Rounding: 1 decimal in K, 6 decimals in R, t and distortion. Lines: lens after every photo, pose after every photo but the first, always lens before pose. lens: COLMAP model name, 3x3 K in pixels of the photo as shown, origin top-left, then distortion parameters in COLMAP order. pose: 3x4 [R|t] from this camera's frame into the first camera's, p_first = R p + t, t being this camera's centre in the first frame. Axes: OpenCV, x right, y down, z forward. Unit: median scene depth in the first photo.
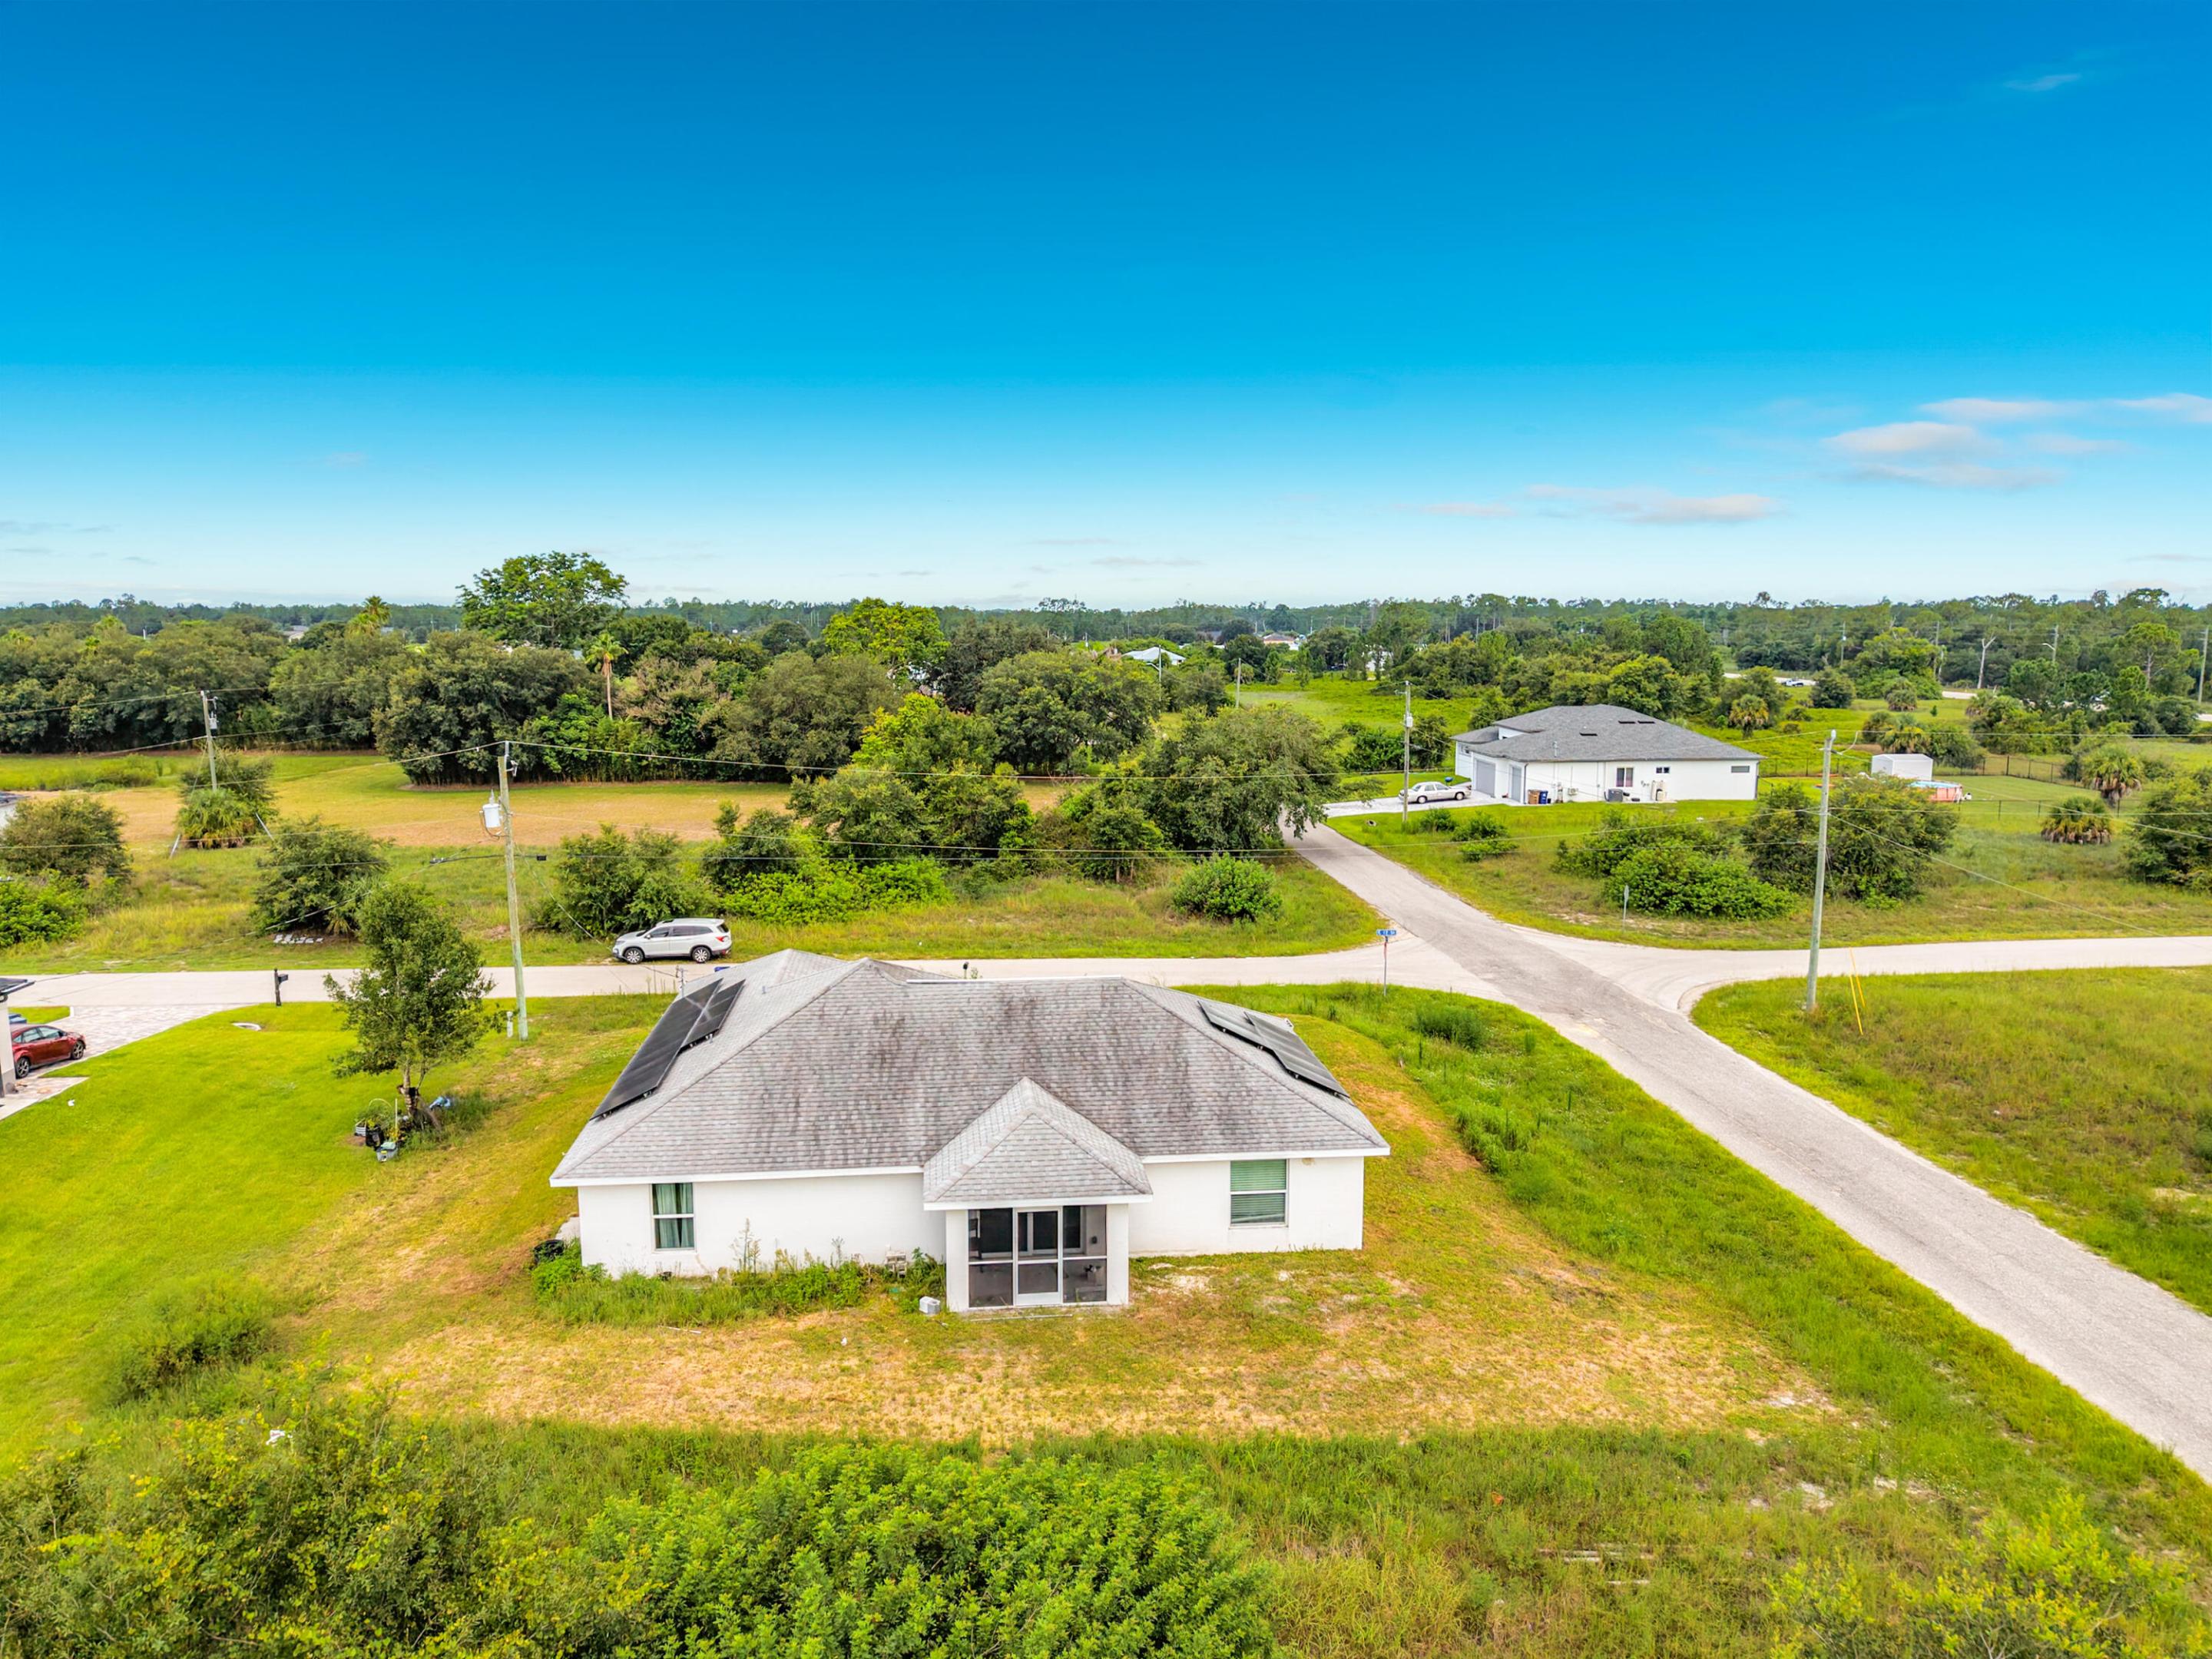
lens RADIAL K [[1510.7, 0, 1112.0], [0, 1510.7, 786.3], [0, 0, 1]] dist [0.001006, -0.033134]
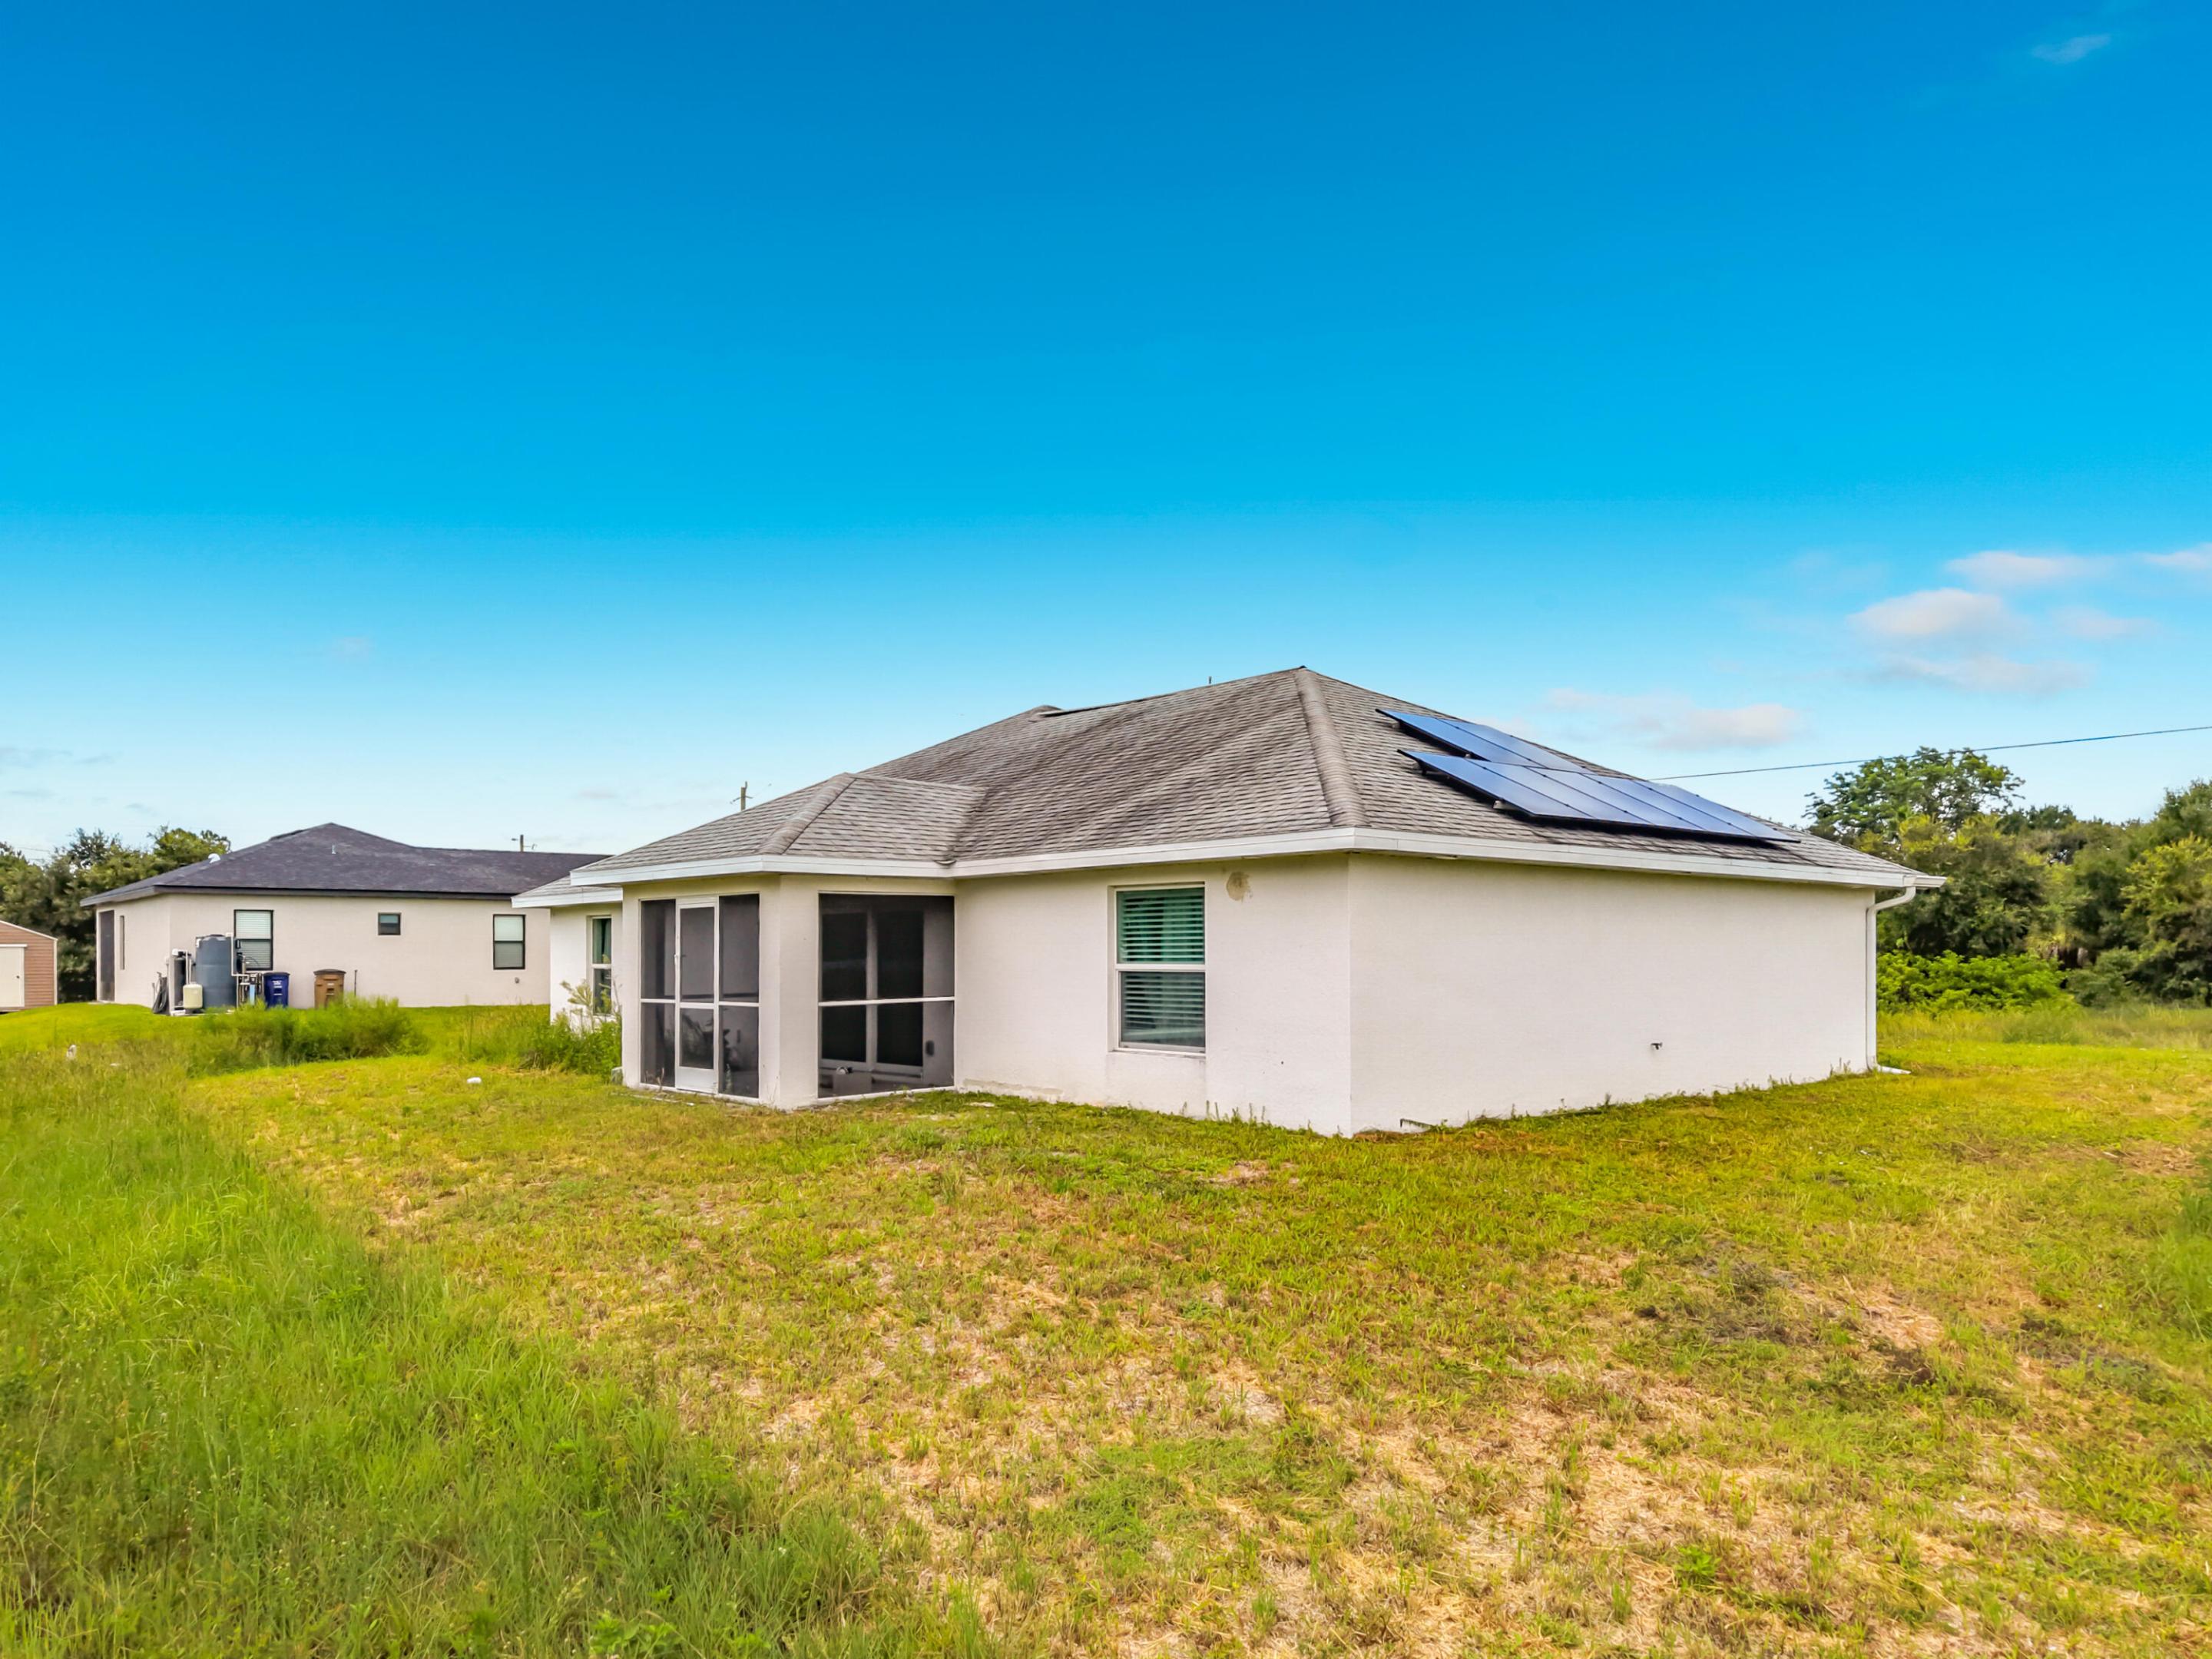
lens RADIAL K [[1547.7, 0, 1156.7], [0, 1547.7, 953.4], [0, 0, 1]] dist [0.038369, -0.000082]
pose [[0.587659, -0.005985, -0.809086, 0.400243], [-0.086480, 0.993780, -0.070163, 0.265453], [0.804474, 0.111202, 0.583486, 0.670350]]
